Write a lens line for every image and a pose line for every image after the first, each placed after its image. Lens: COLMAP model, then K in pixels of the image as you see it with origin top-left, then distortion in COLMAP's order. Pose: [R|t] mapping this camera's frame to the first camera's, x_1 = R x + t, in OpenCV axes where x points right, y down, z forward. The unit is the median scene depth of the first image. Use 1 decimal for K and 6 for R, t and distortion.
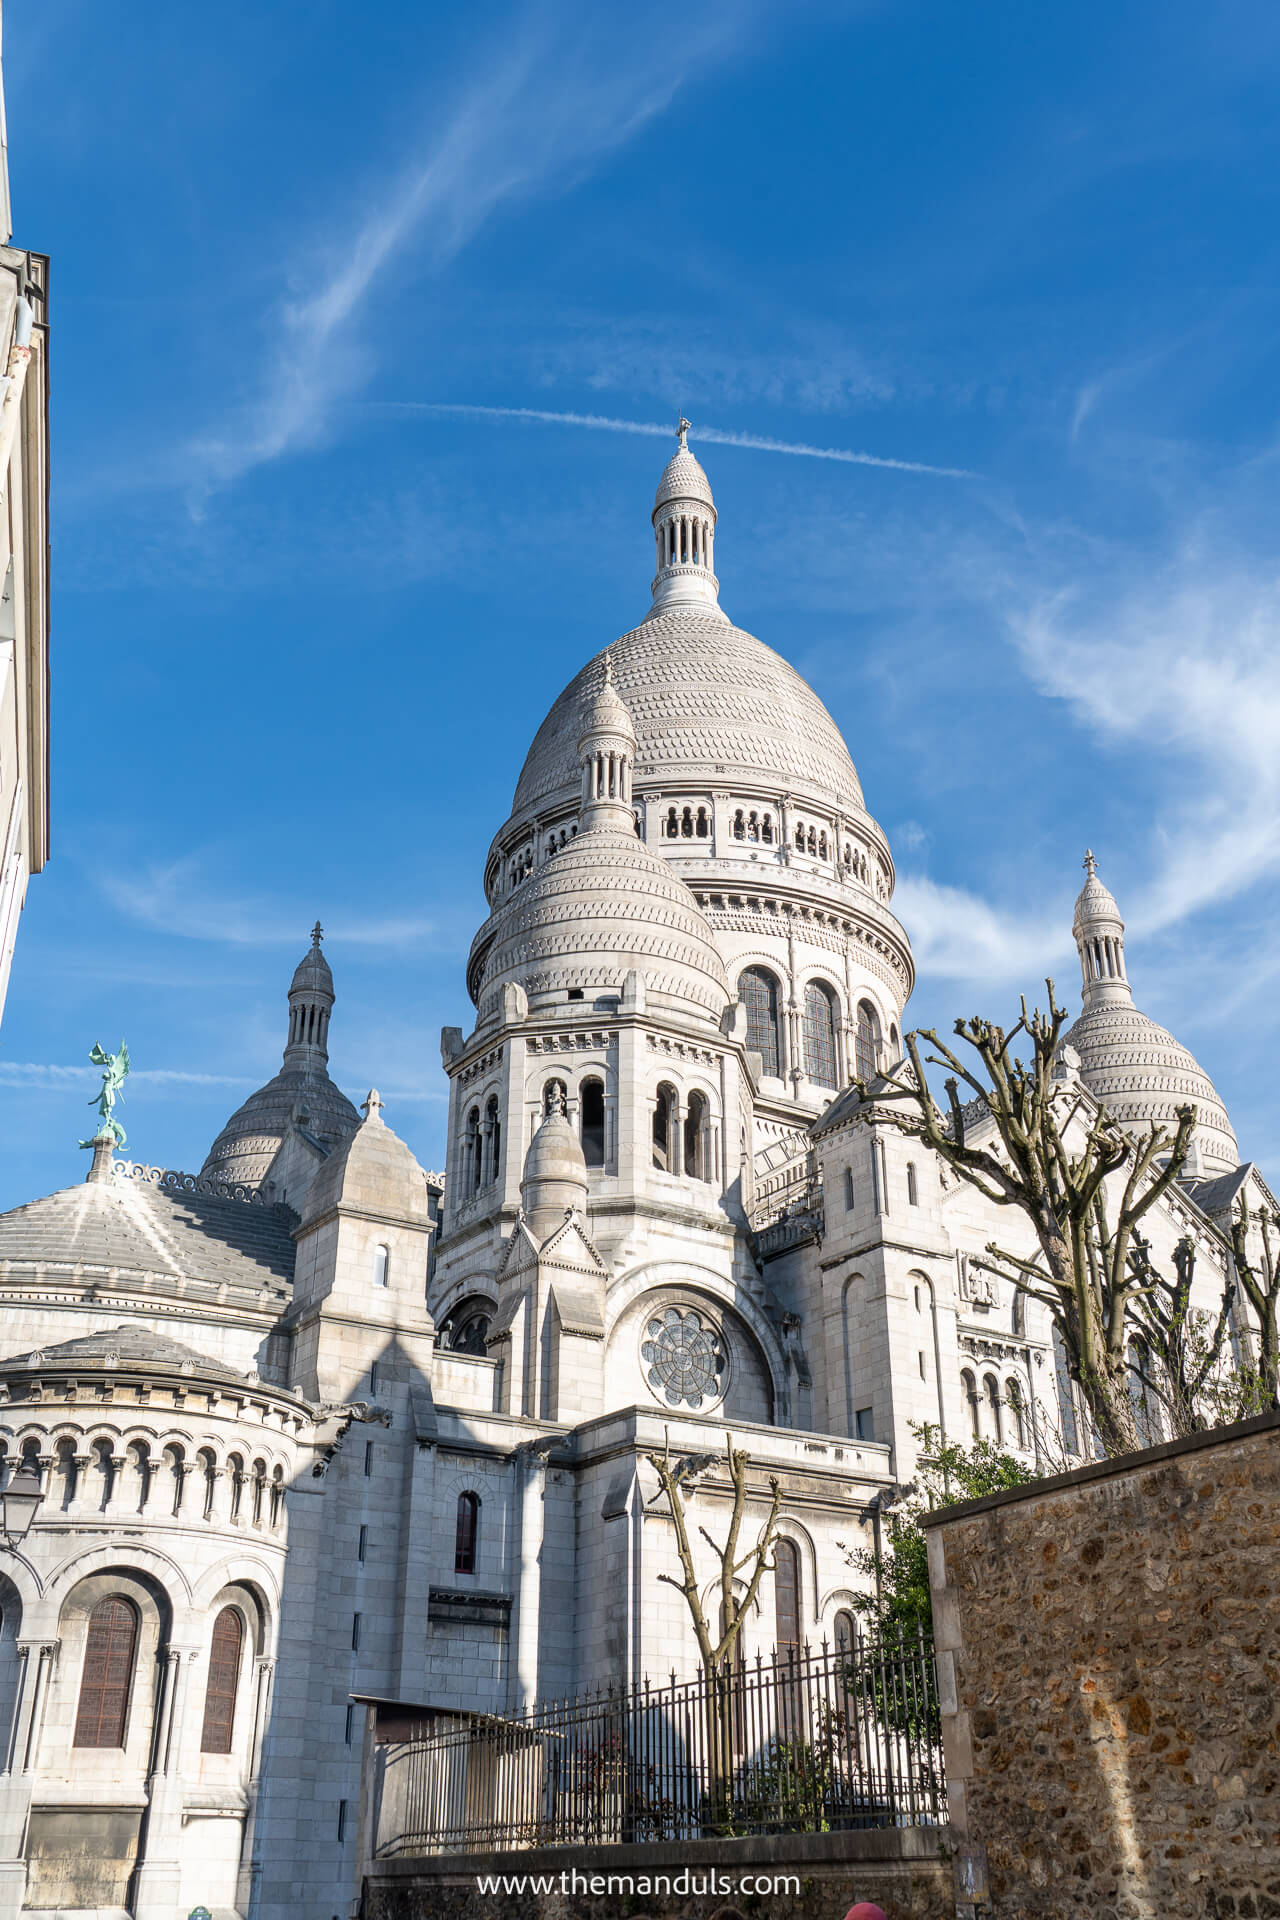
lens RADIAL K [[1839.8, 0, 646.4], [0, 1839.8, 963.7], [0, 0, 1]] dist [0.041254, 0.004080]
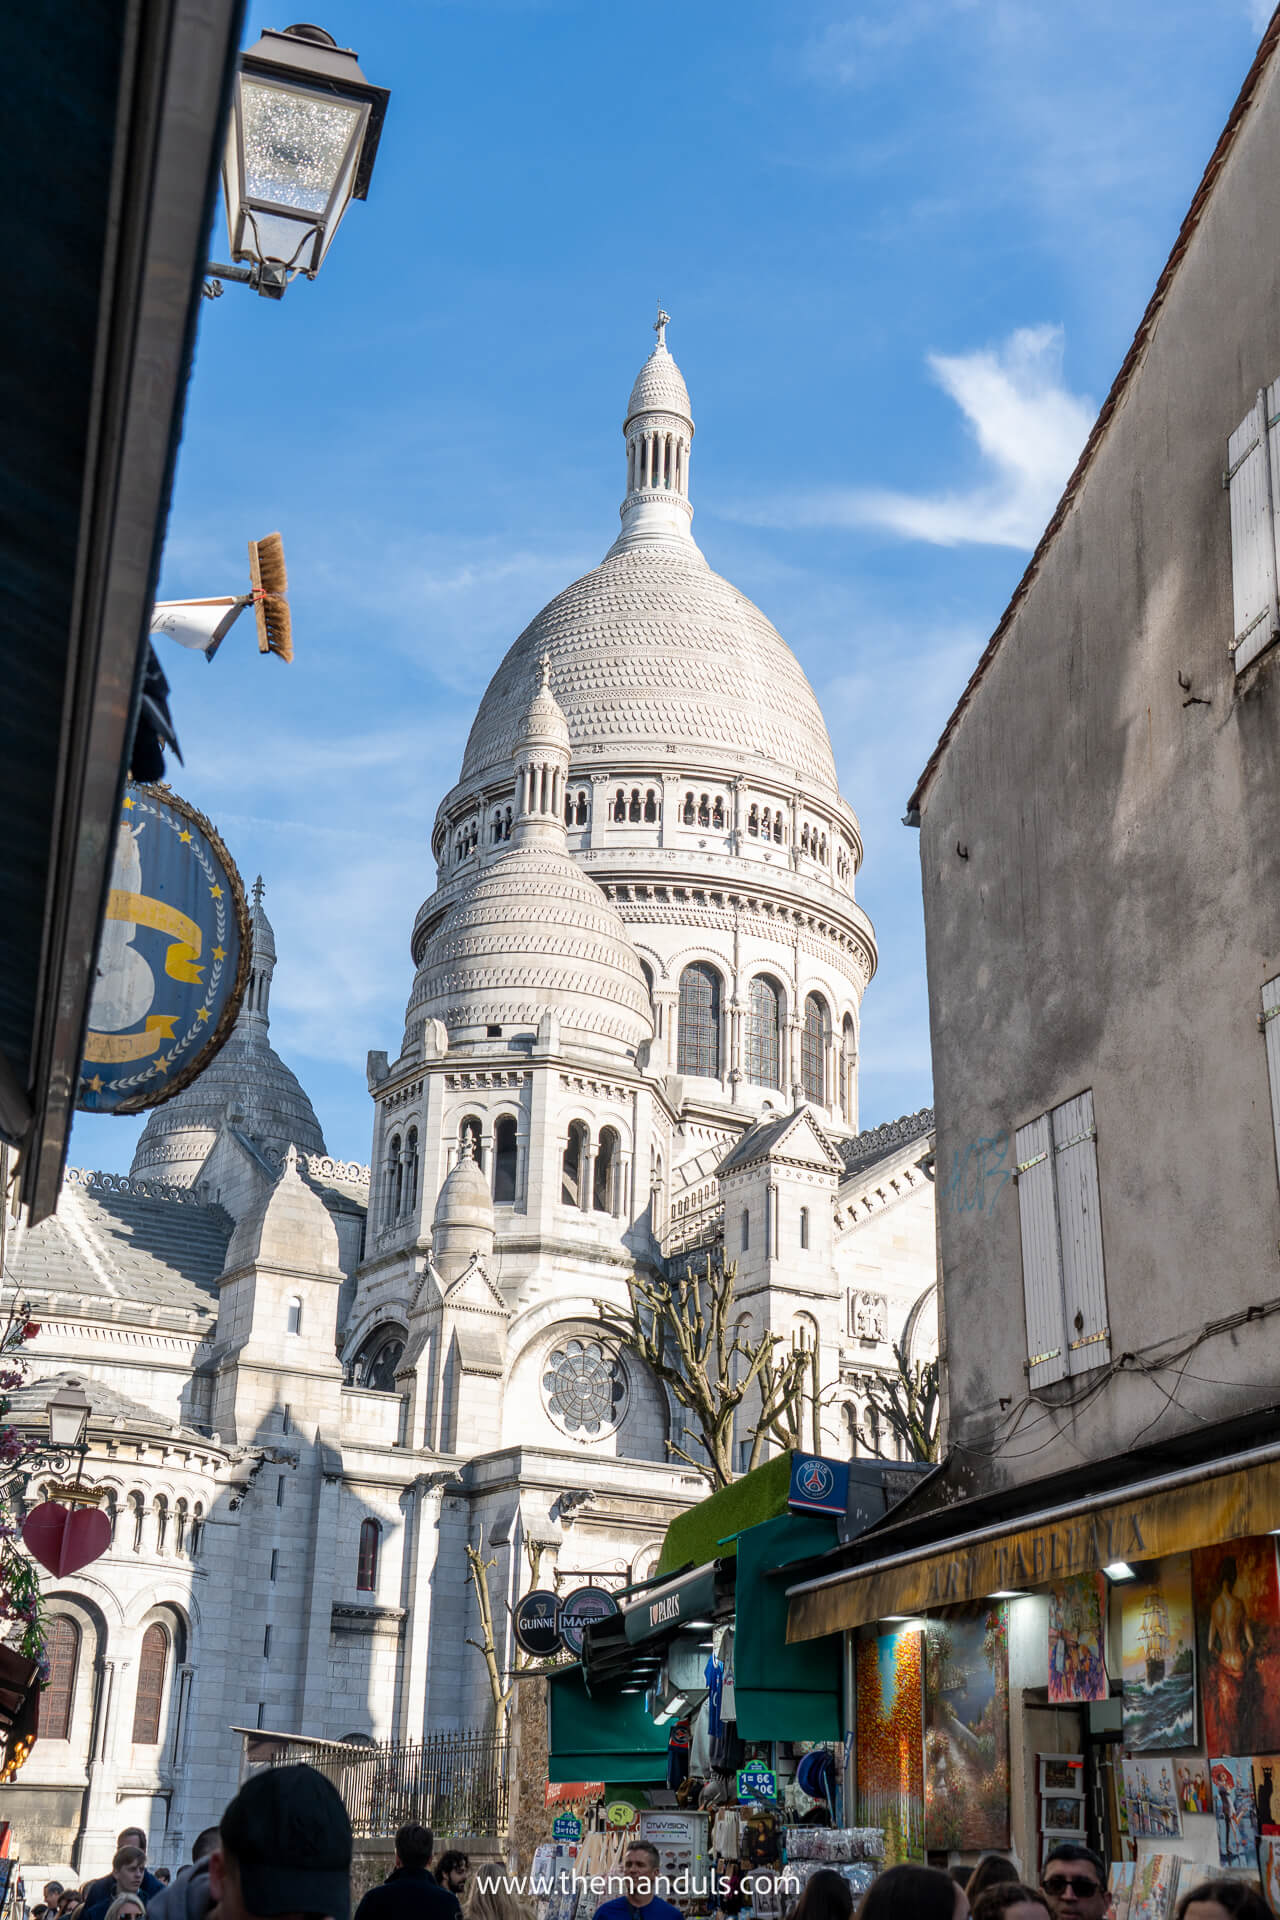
lens RADIAL K [[2276.4, 0, 643.1], [0, 2276.4, 983.8], [0, 0, 1]] dist [0.070584, -0.044627]
pose [[0.999608, 0.017424, -0.021926, 0.075103], [-0.015166, 0.994949, 0.099229, -0.142202], [0.023545, -0.098858, 0.994823, -0.276887]]
